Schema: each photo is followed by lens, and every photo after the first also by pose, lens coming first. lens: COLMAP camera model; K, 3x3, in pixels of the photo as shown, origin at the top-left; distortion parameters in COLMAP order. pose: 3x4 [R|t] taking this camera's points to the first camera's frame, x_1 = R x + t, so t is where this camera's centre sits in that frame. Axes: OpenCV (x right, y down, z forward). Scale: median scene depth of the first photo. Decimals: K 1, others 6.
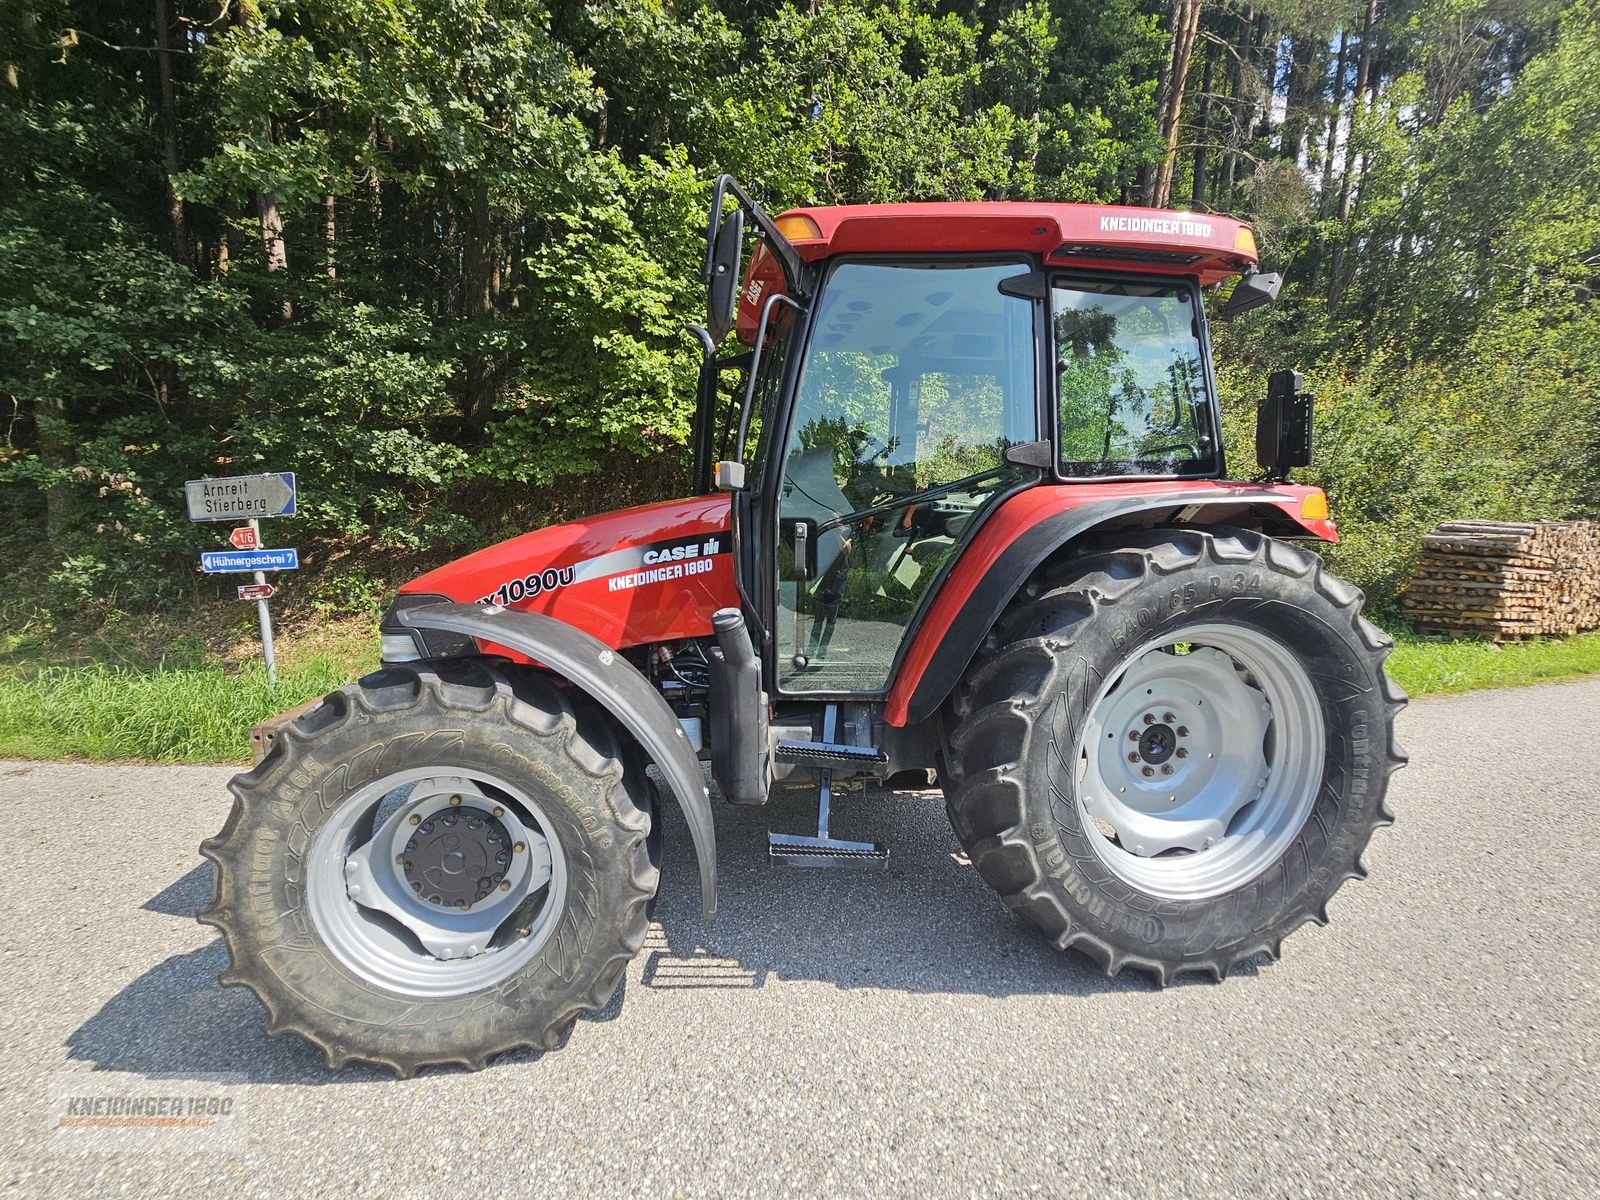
lens RADIAL K [[700.9, 0, 800.0], [0, 700.9, 612.3], [0, 0, 1]] dist [-0.005936, 0.004492]
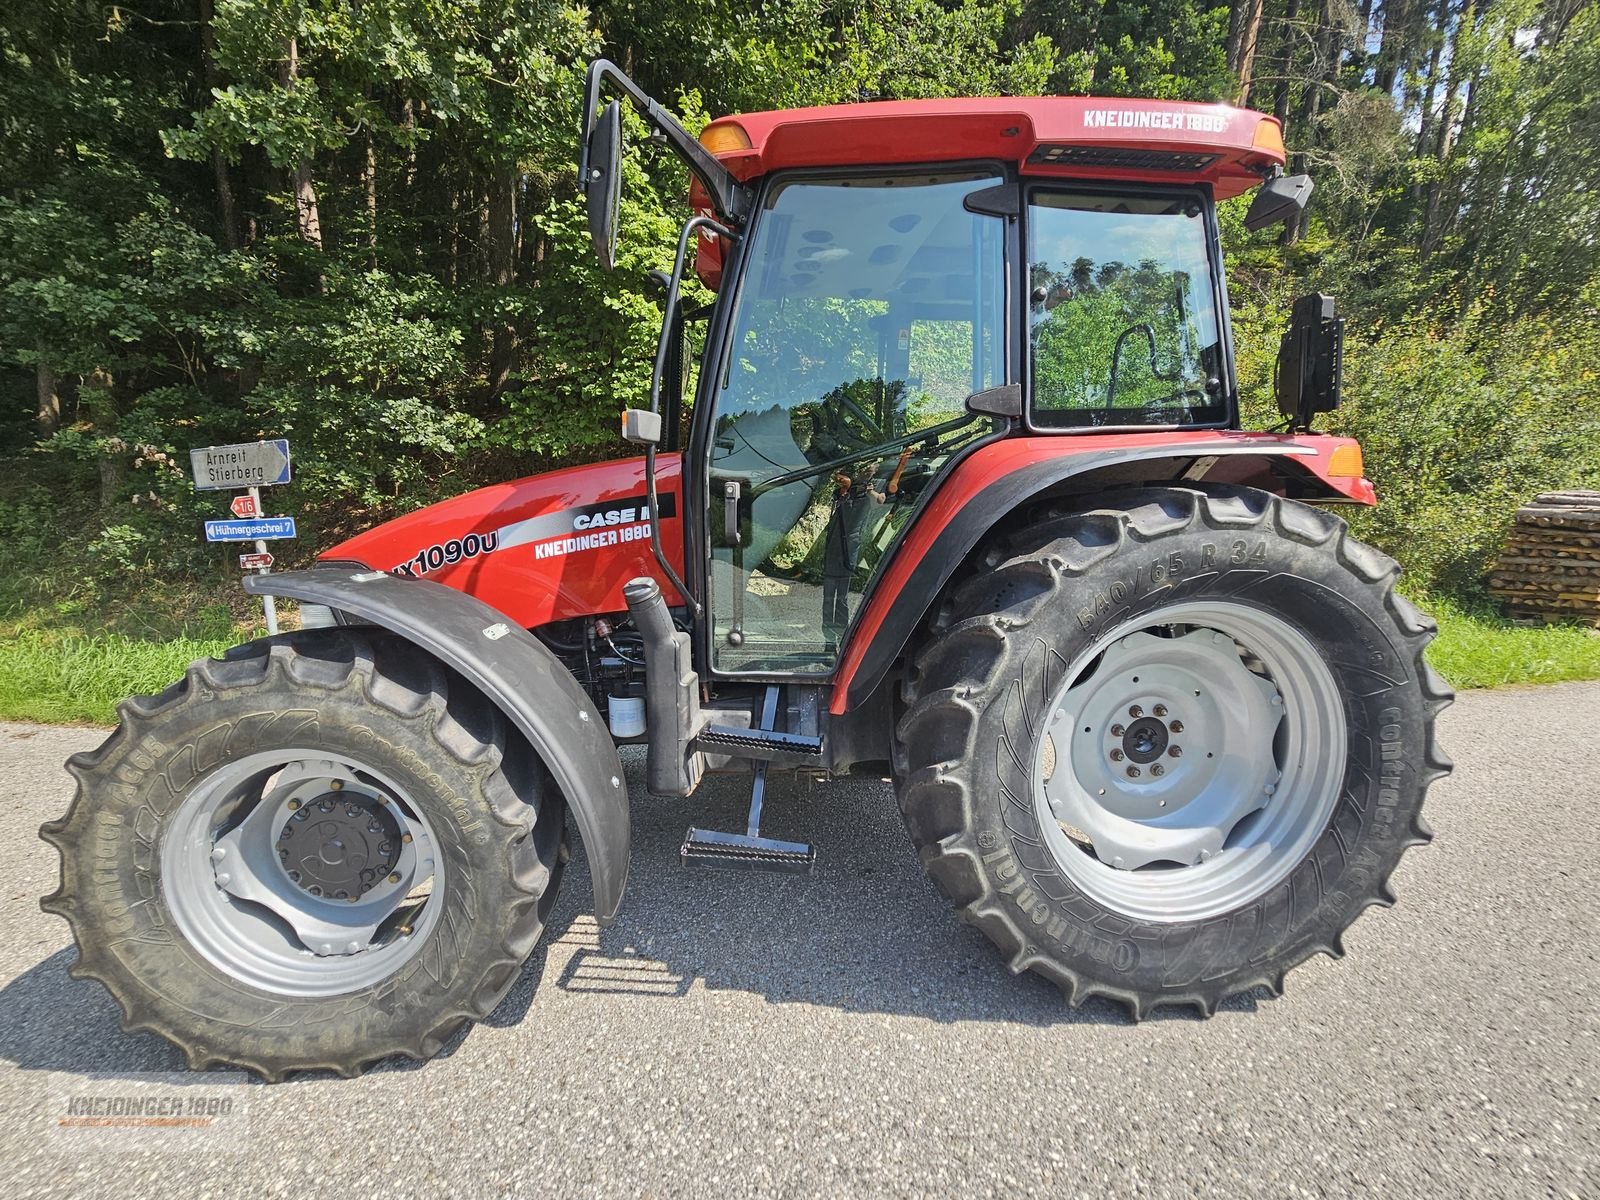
lens RADIAL K [[700.9, 0, 799.5], [0, 700.9, 611.9], [0, 0, 1]] dist [-0.005936, 0.004492]
pose [[0.997279, 0.012076, -0.072722, 0.148918], [-0.009528, 0.999332, 0.035288, 0.003950], [0.073100, -0.034499, 0.996728, 0.117353]]
